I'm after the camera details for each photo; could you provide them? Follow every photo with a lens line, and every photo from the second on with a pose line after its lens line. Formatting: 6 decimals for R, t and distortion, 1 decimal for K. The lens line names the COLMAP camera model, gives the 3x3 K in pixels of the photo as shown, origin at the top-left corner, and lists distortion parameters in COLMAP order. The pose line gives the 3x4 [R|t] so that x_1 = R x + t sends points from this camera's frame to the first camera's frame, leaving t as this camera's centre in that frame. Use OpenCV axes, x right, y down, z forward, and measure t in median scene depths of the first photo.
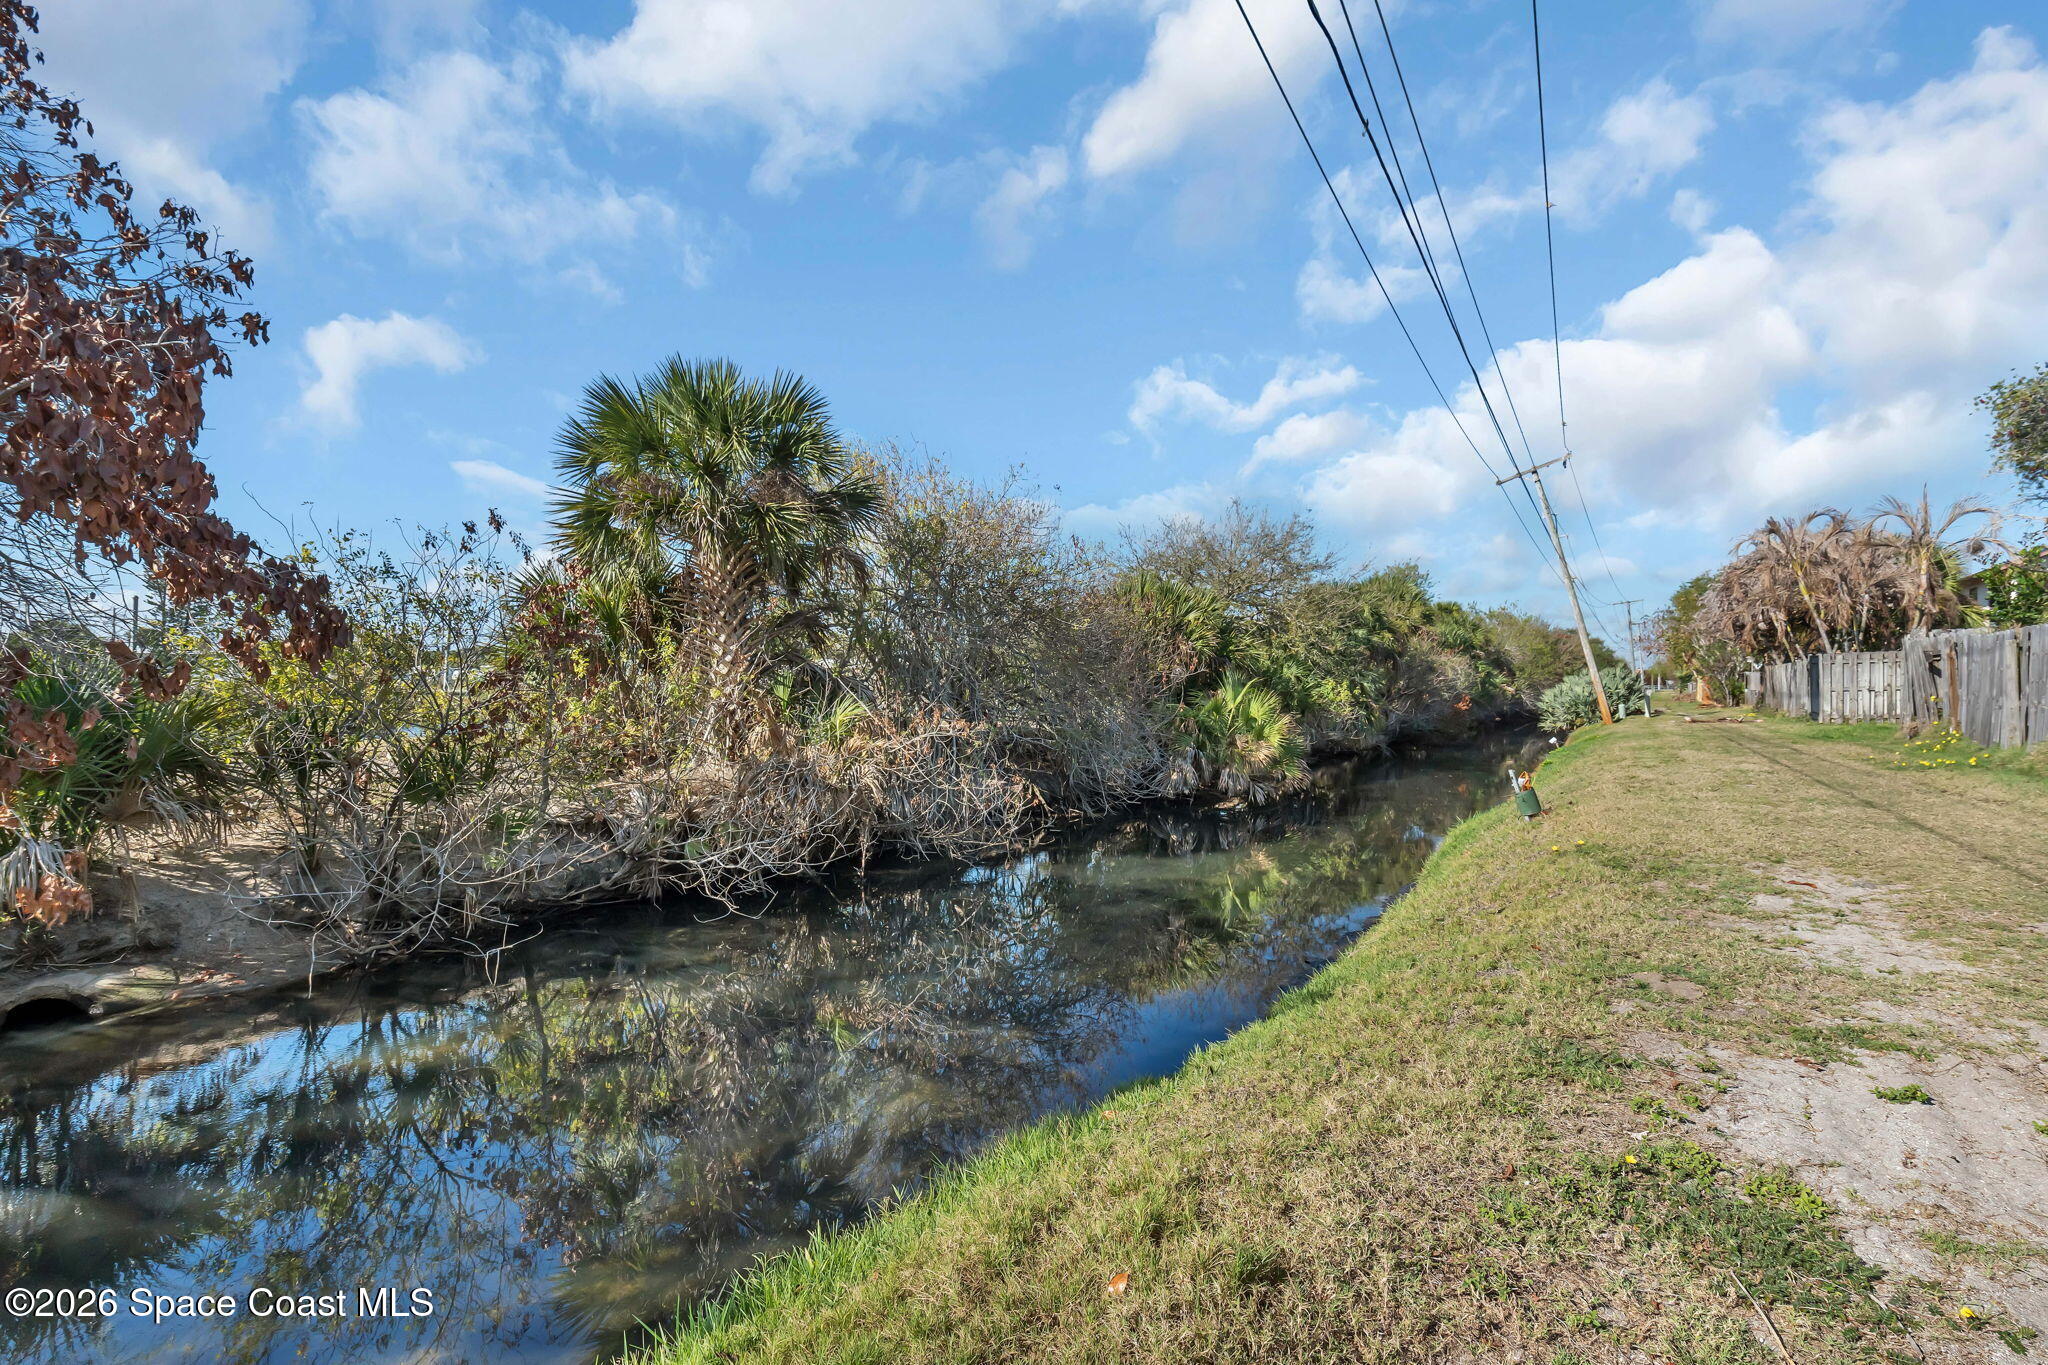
lens RADIAL K [[918.8, 0, 1019.5], [0, 918.8, 682.4], [0, 0, 1]] dist [-0.003248, -0.000051]
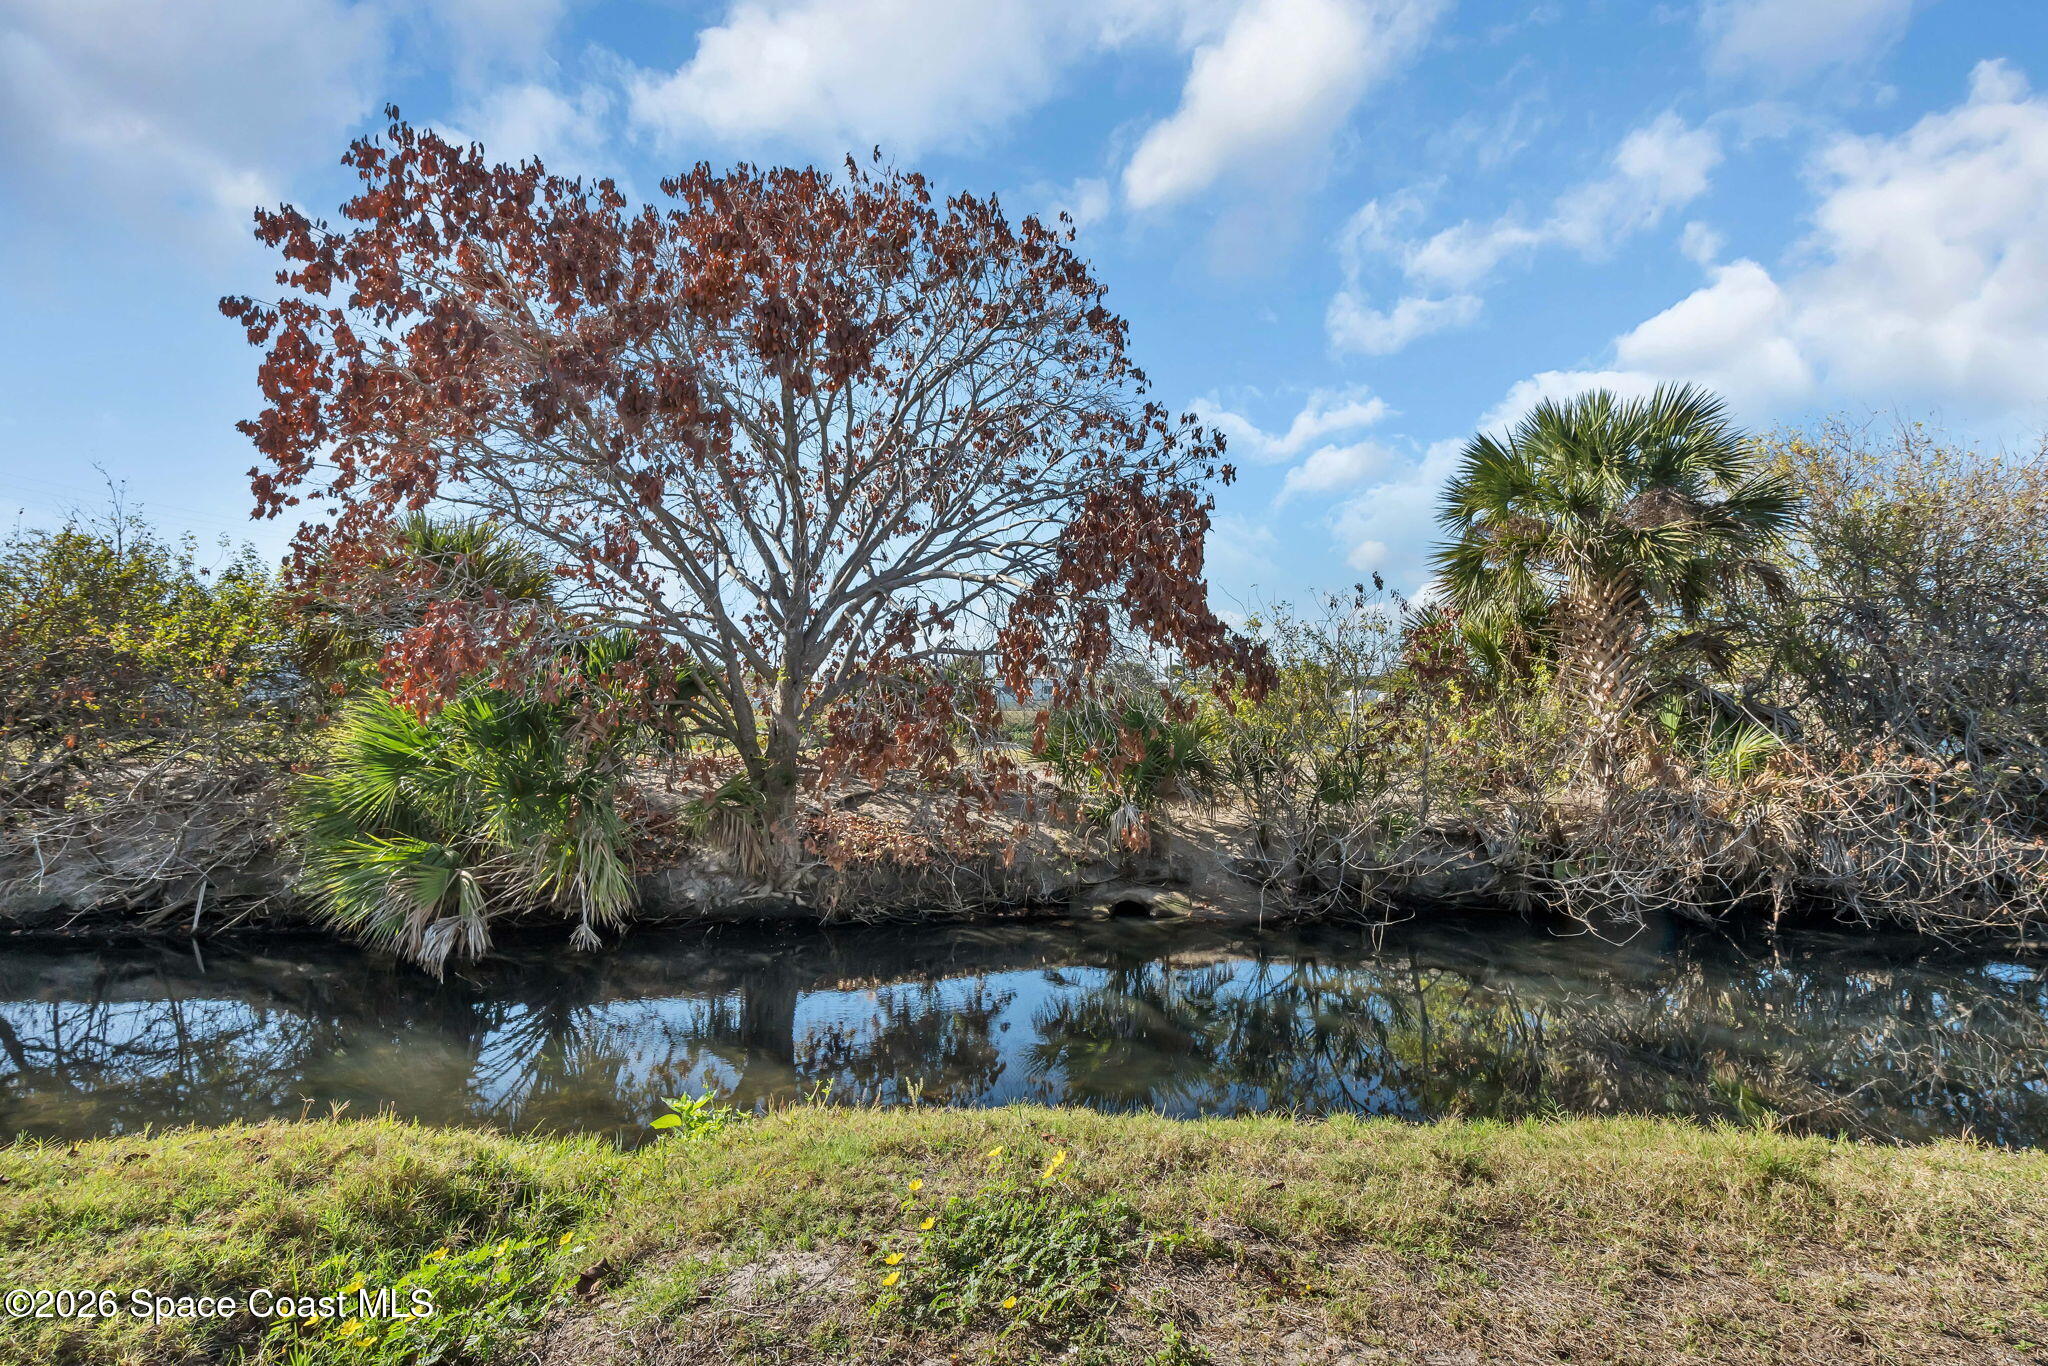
lens RADIAL K [[928.3, 0, 1034.6], [0, 928.3, 689.3], [0, 0, 1]] dist [-0.002961, 0.001188]
pose [[0.615622, -0.010929, -0.787966, 0.106261], [-0.000443, 0.999899, -0.014215, -0.008956], [0.788041, 0.009101, 0.615555, -0.119069]]
